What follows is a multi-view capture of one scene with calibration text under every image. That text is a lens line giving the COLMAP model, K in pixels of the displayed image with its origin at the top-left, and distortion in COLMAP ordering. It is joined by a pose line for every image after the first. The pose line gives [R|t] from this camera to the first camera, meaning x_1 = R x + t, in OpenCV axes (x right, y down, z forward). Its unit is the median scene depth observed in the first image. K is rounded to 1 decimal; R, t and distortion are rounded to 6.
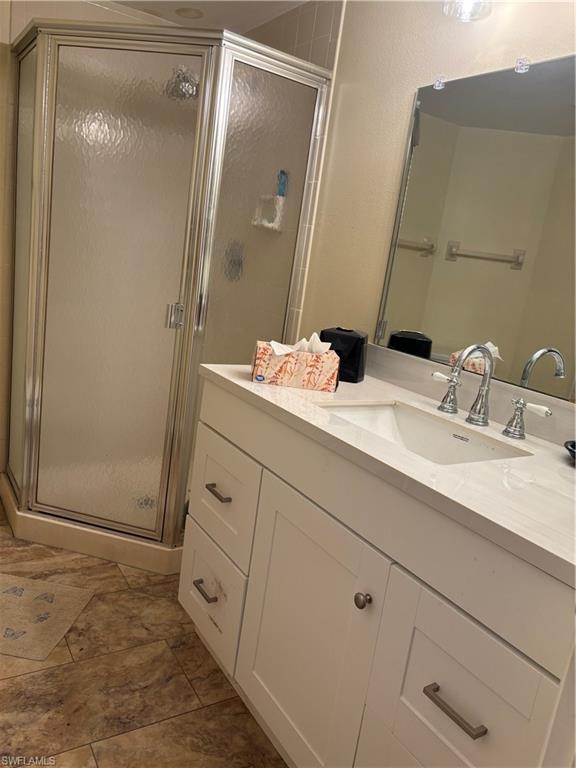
lens RADIAL K [[576.1, 0, 267.1], [0, 576.1, 381.2], [0, 0, 1]] dist [0.078191, -0.112510]
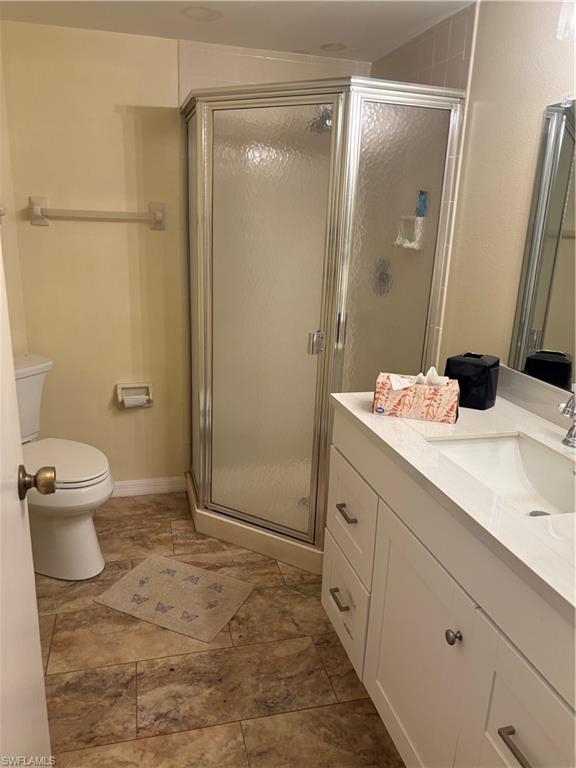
lens RADIAL K [[582.3, 0, 288.9], [0, 582.3, 367.9], [0, 0, 1]] dist [0.043505, -0.053694]
pose [[0.950687, -0.019591, -0.309533, 0.152781], [0.027903, 0.999358, 0.022451, -0.105845], [0.308895, -0.029981, 0.950624, -0.076044]]
